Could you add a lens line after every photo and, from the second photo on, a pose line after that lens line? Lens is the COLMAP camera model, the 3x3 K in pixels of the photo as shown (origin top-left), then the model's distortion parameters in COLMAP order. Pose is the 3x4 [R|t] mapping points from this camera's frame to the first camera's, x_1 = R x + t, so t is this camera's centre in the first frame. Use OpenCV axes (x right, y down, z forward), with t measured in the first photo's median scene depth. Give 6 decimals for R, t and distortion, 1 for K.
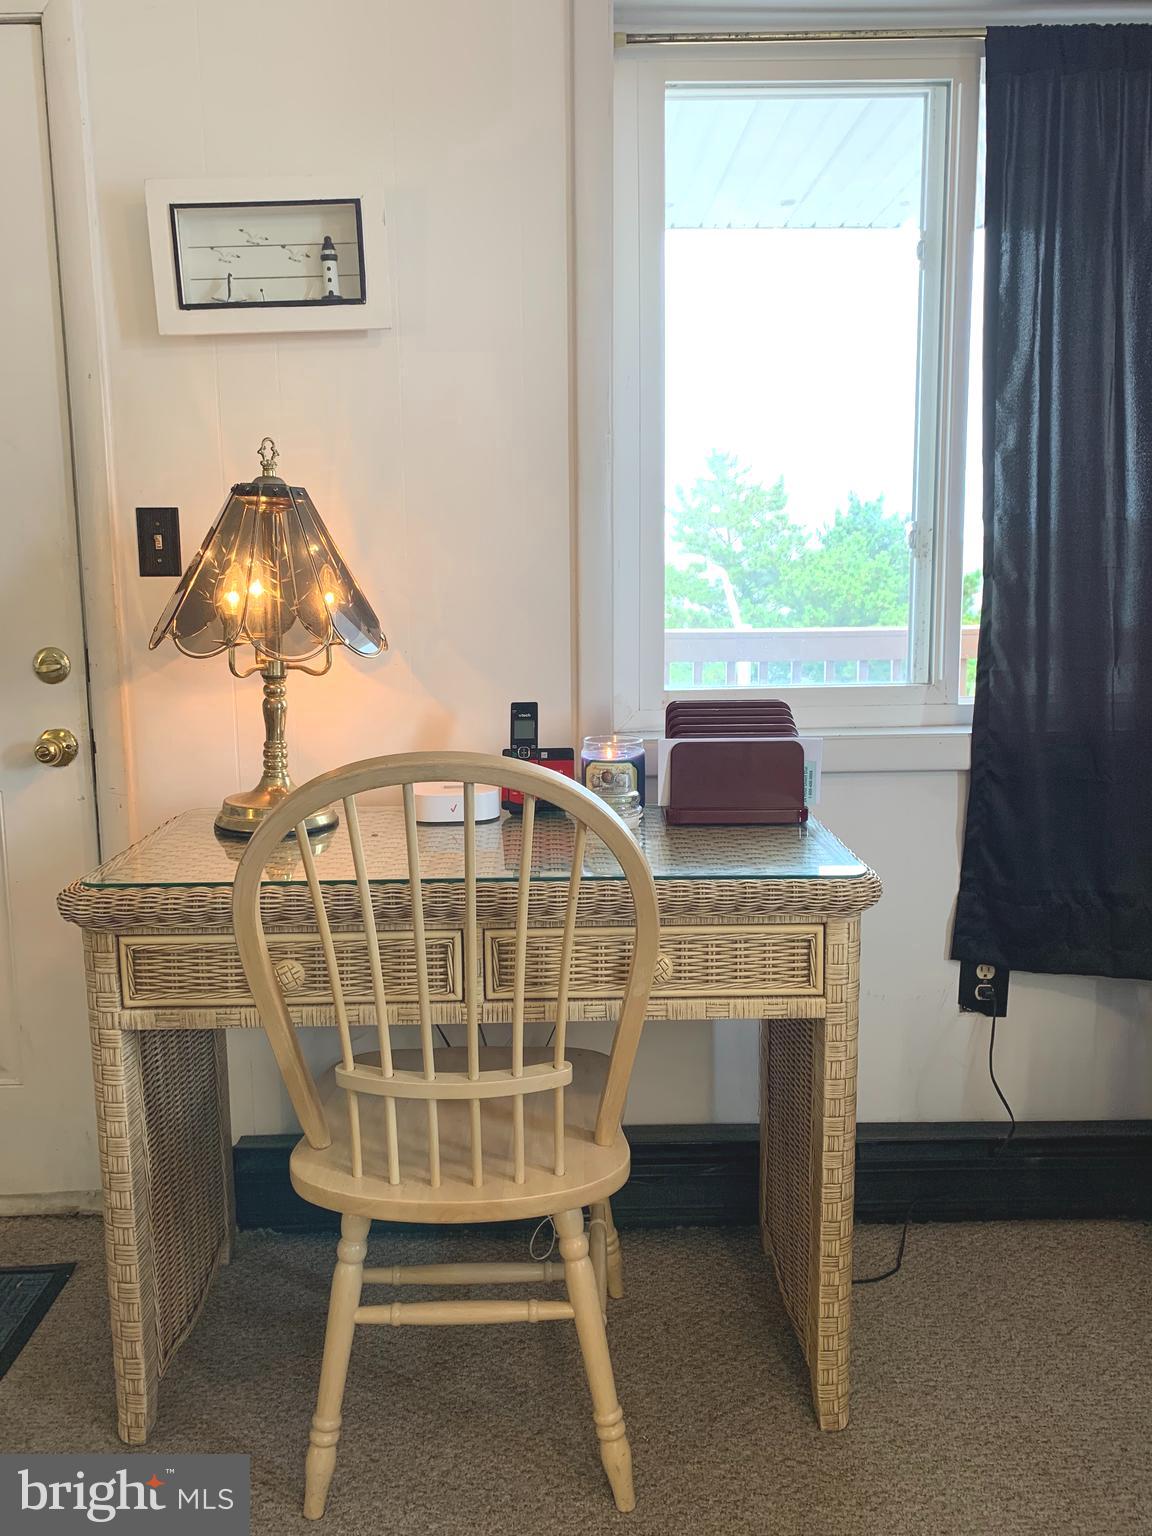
lens RADIAL K [[1162.3, 0, 622.0], [0, 1162.3, 759.1], [0, 0, 1]] dist [0.033467, -0.034606]
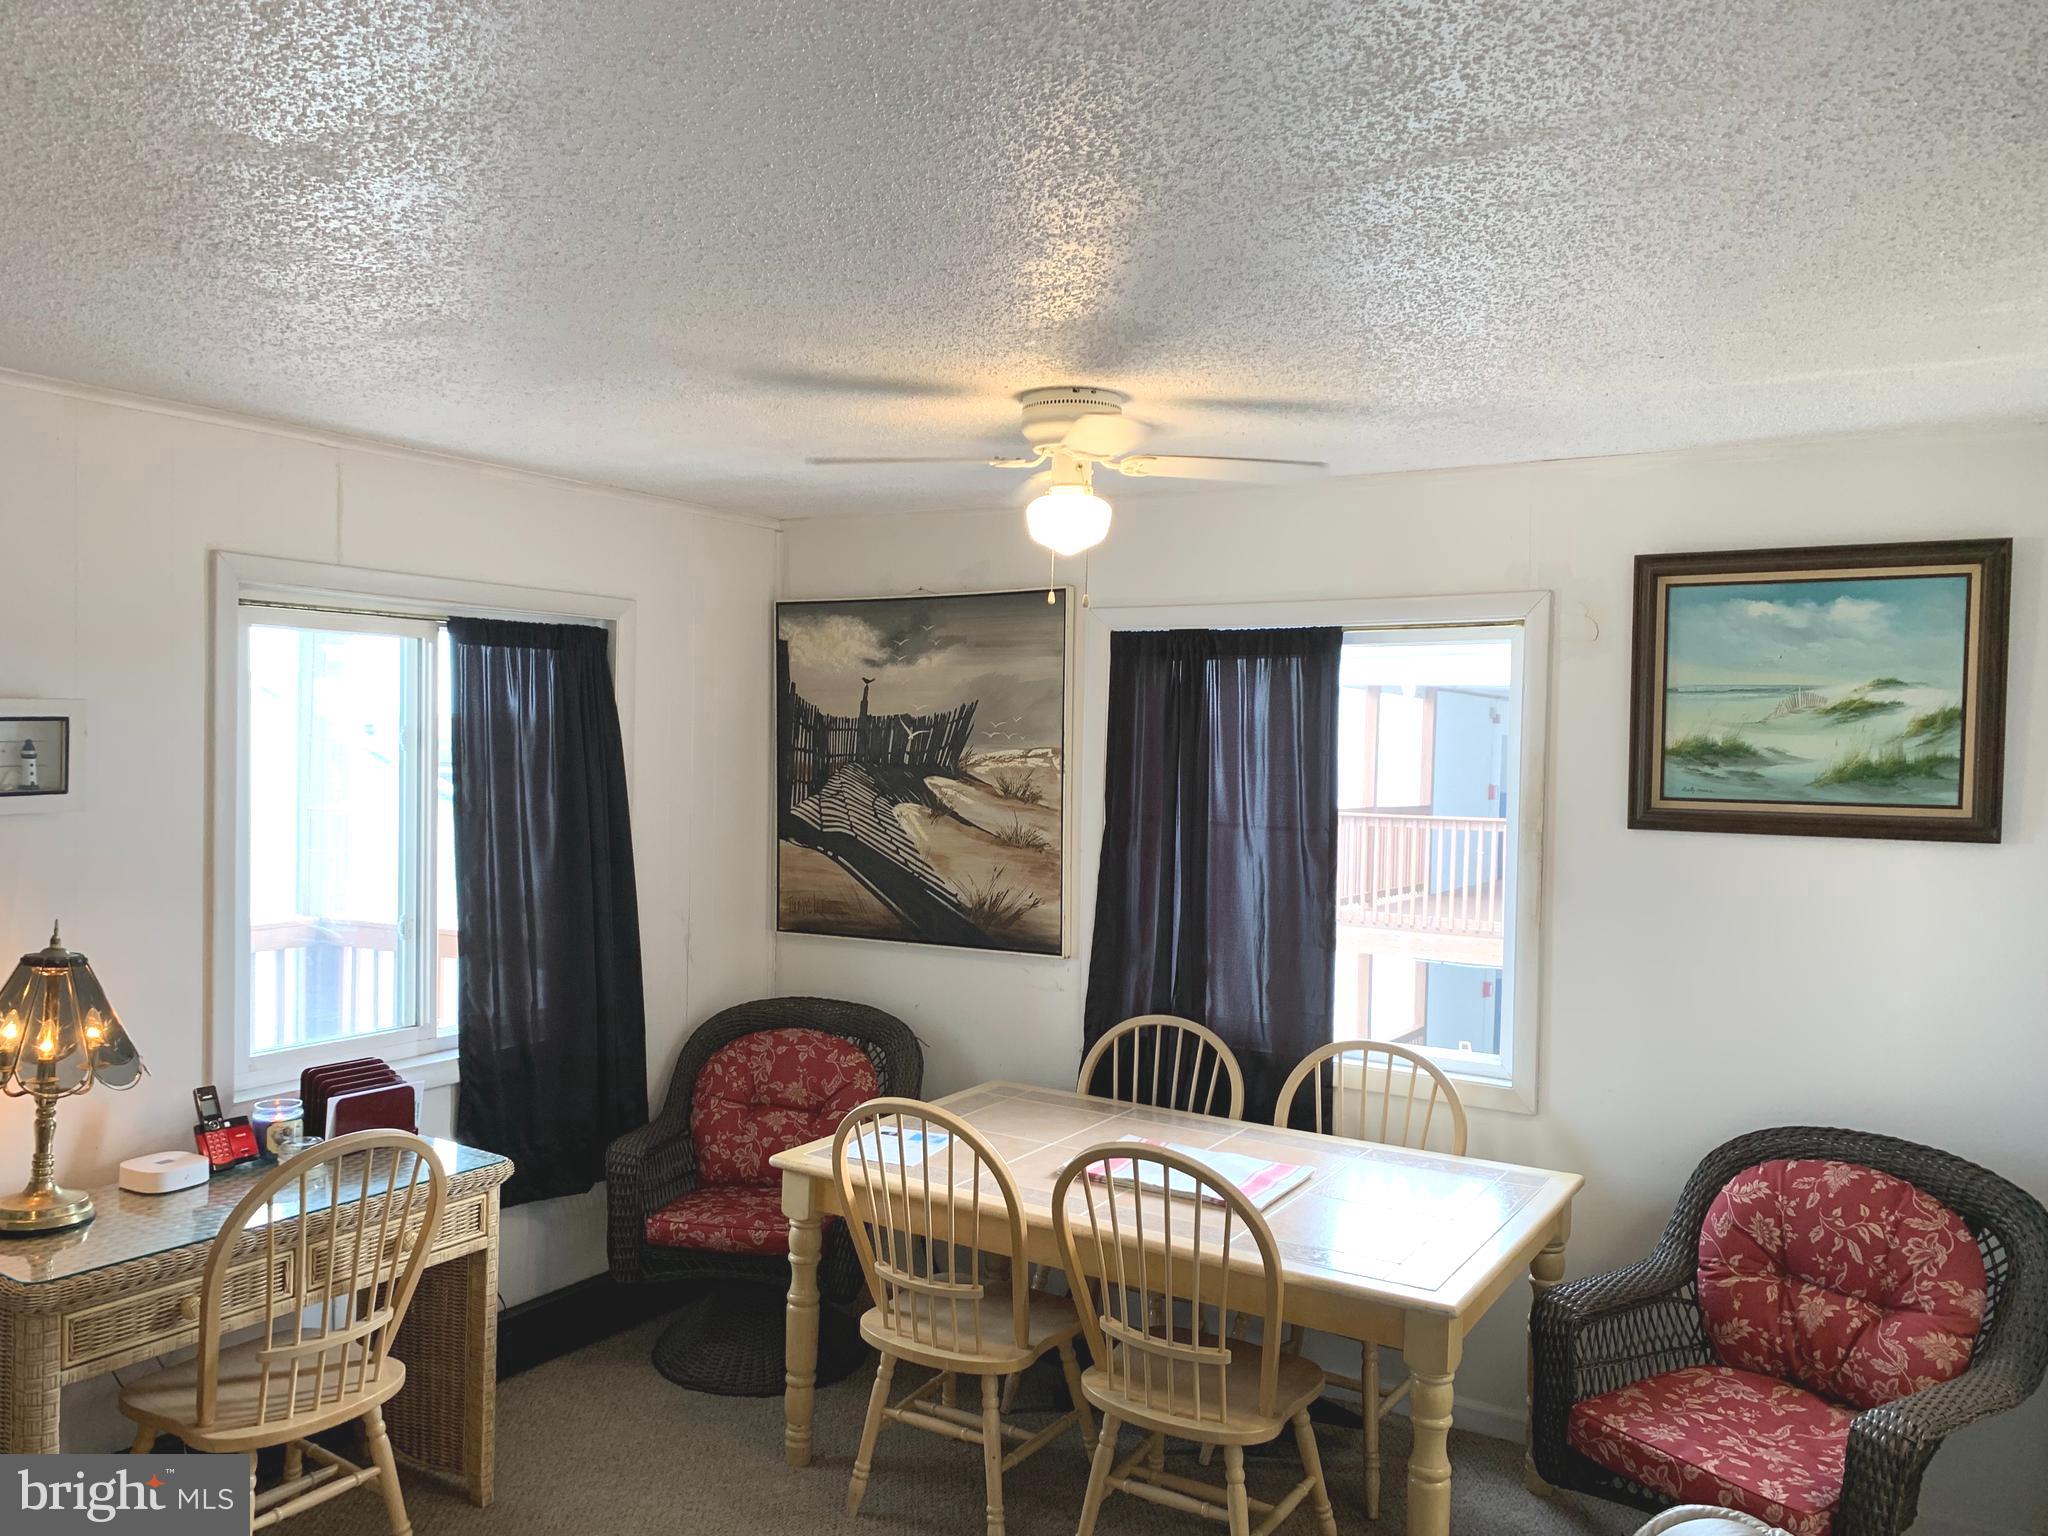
lens RADIAL K [[1549.7, 0, 1020.9], [0, 1549.7, 787.1], [0, 0, 1]] dist [0.033467, -0.034606]
pose [[0.534562, -0.000894, 0.845129, -1.190680], [0.092379, 0.994069, -0.057381, -0.219412], [-0.840065, 0.108746, 0.531474, -0.844126]]
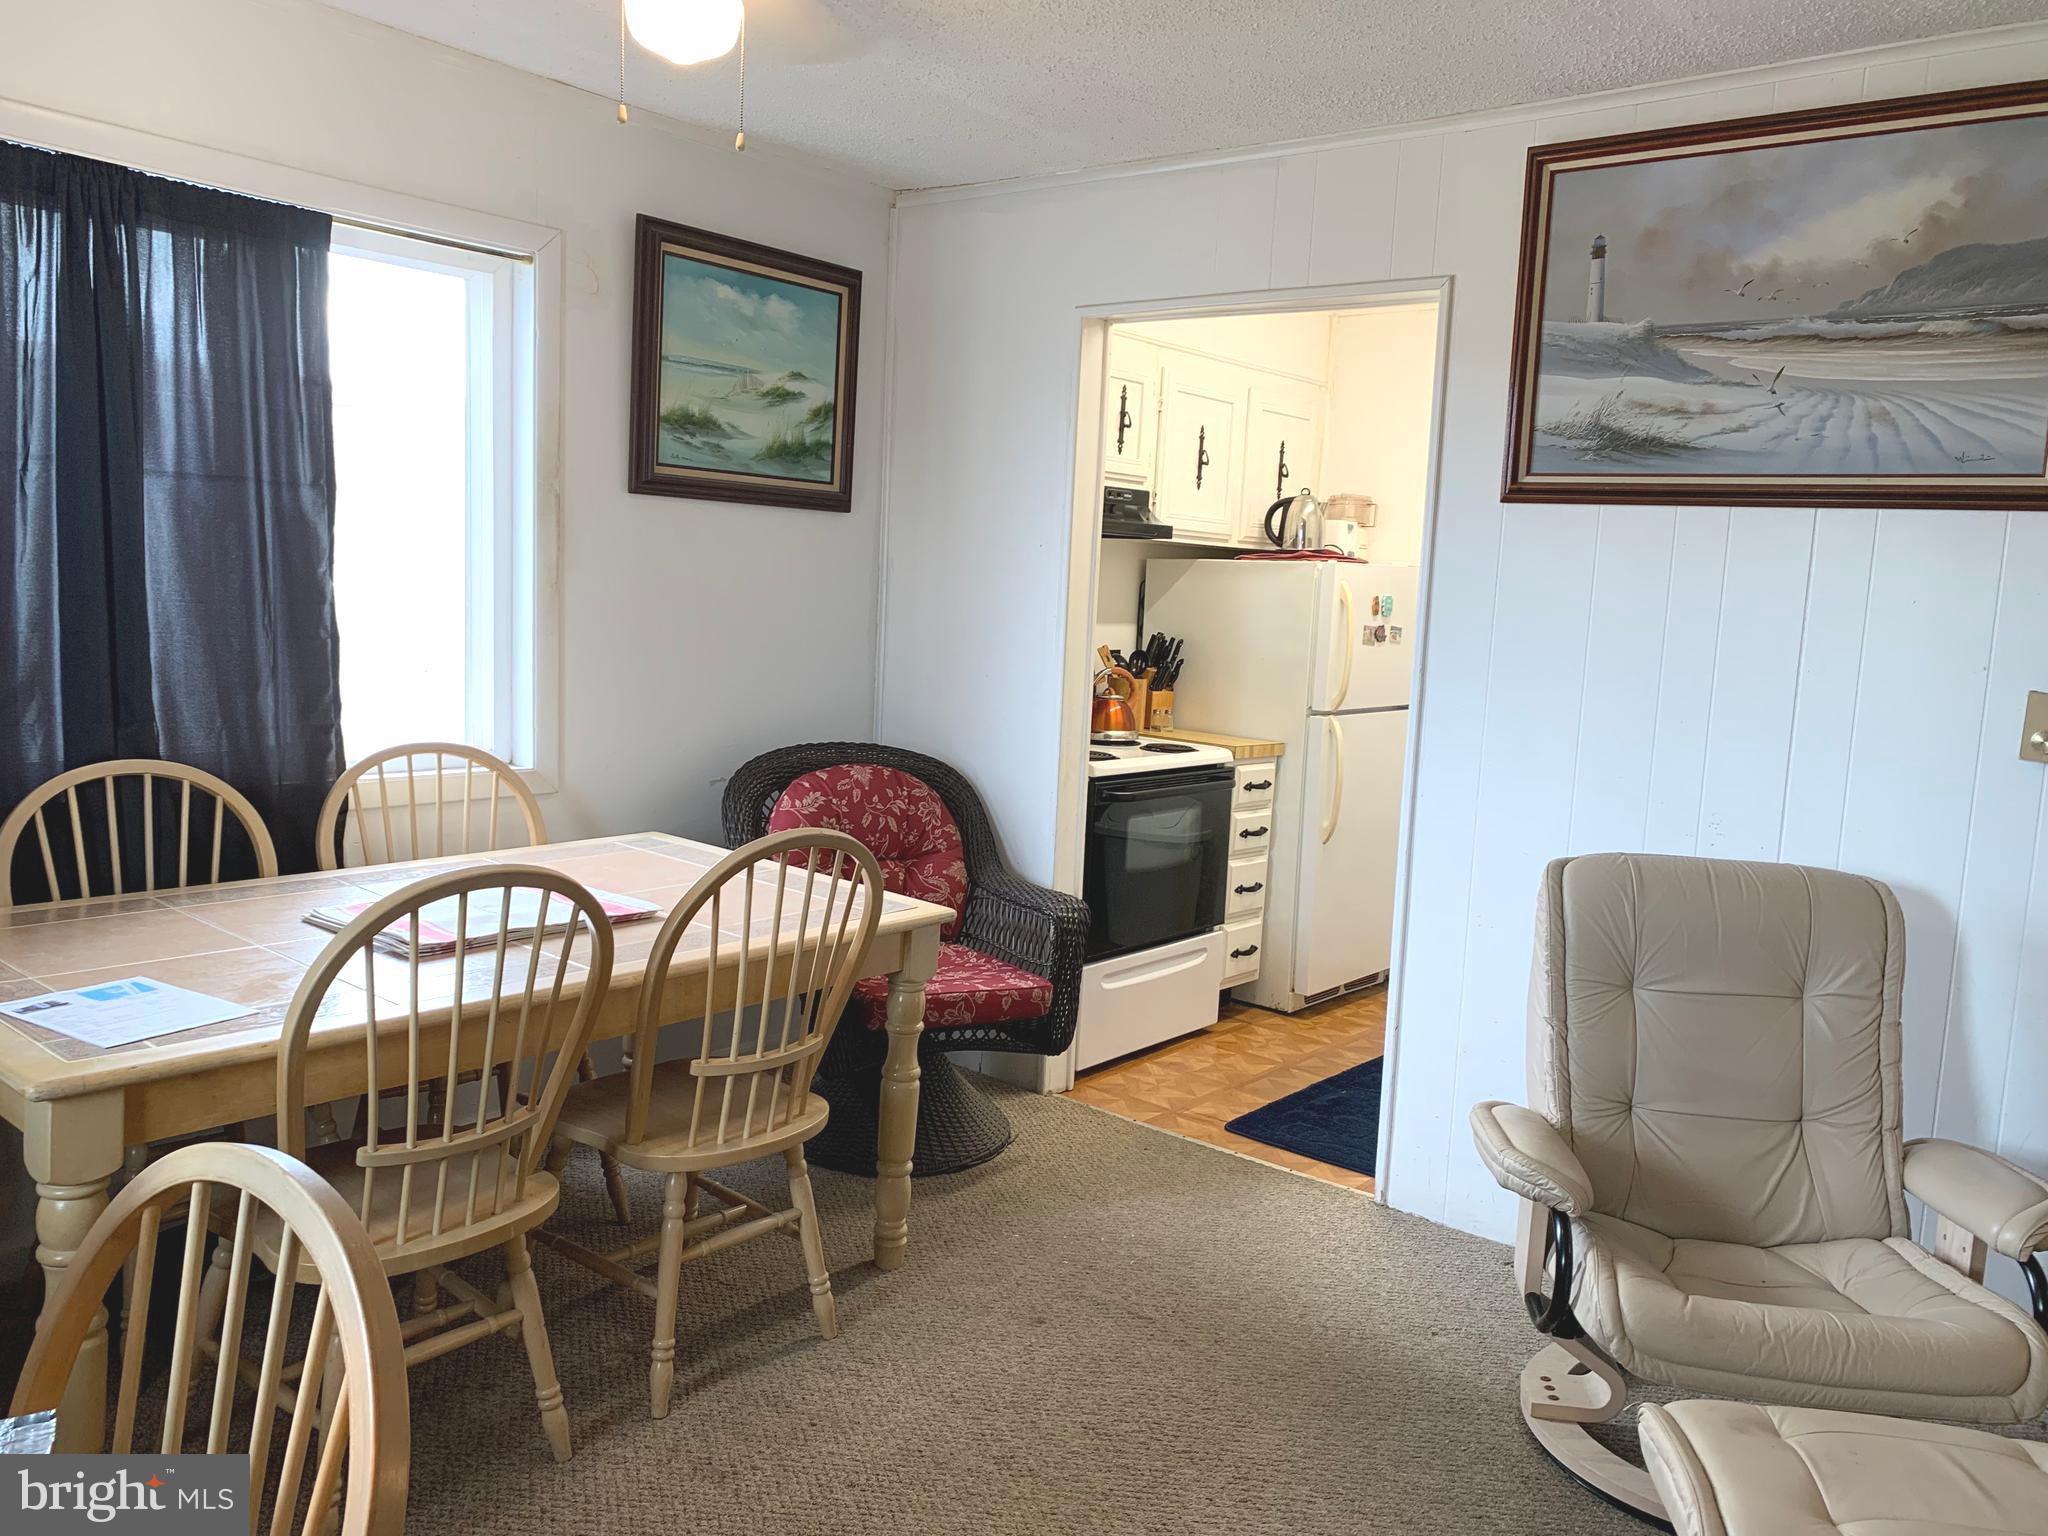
lens RADIAL K [[1549.7, 0, 1013.4], [0, 1549.7, 757.1], [0, 0, 1]] dist [0.033467, -0.034606]
pose [[-0.763455, -0.097524, 0.638456, -0.754394], [0.053800, 0.975496, 0.213340, -0.282922], [-0.643616, 0.197224, -0.739500, 0.943055]]
